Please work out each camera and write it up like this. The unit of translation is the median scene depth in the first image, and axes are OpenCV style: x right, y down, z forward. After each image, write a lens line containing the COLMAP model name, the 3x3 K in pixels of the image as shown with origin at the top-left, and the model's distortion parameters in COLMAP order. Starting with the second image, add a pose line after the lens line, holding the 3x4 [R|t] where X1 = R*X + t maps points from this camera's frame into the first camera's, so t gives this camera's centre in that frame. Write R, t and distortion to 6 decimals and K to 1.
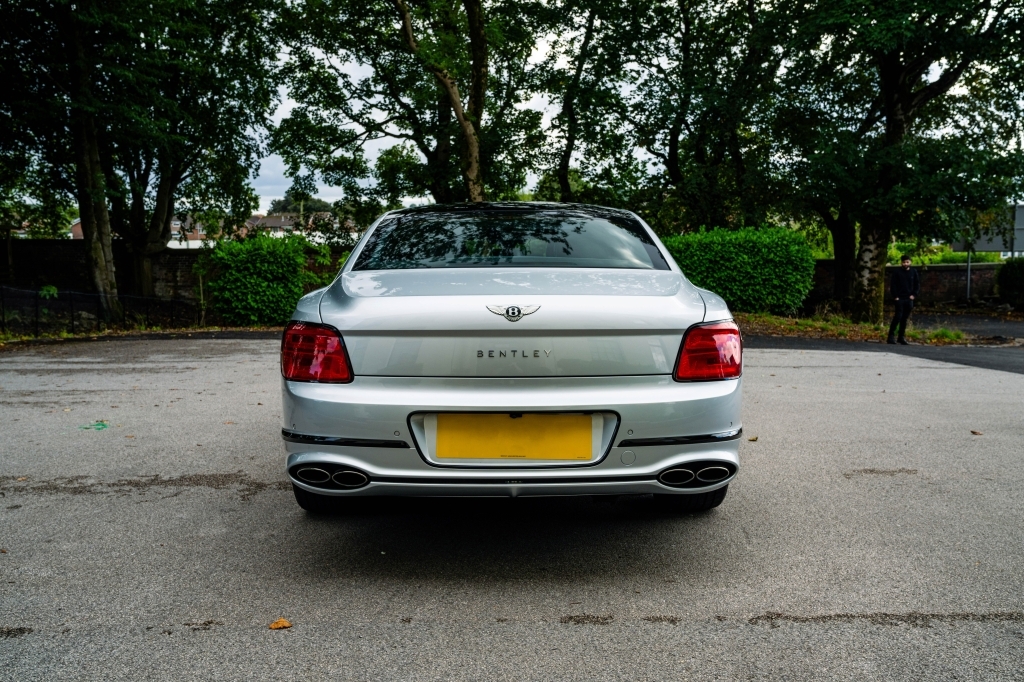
lens RADIAL K [[1102.3, 0, 512.0], [0, 1102.3, 341.0], [0, 0, 1]] dist [0.004281, 0.045805]
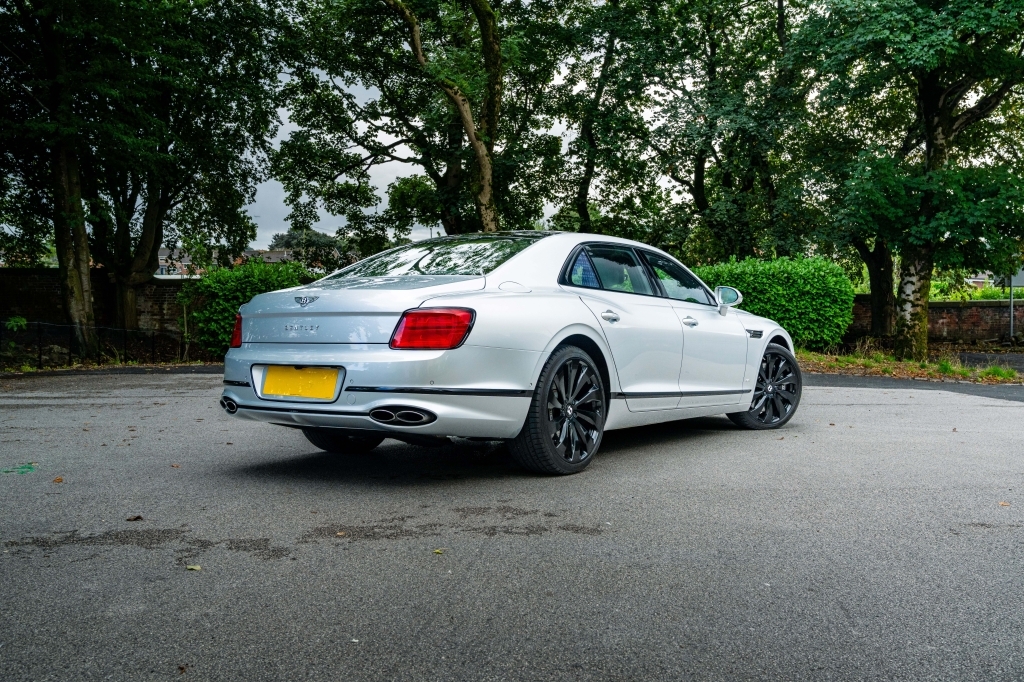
lens RADIAL K [[1070.4, 0, 551.5], [0, 1070.4, 332.6], [0, 0, 1]] dist [-0.004551, 0.040041]
pose [[0.999673, 0.003891, 0.025277, -0.002290], [-0.002478, 0.998444, -0.055701, 0.010731], [-0.025455, 0.055620, 0.998127, 0.106055]]
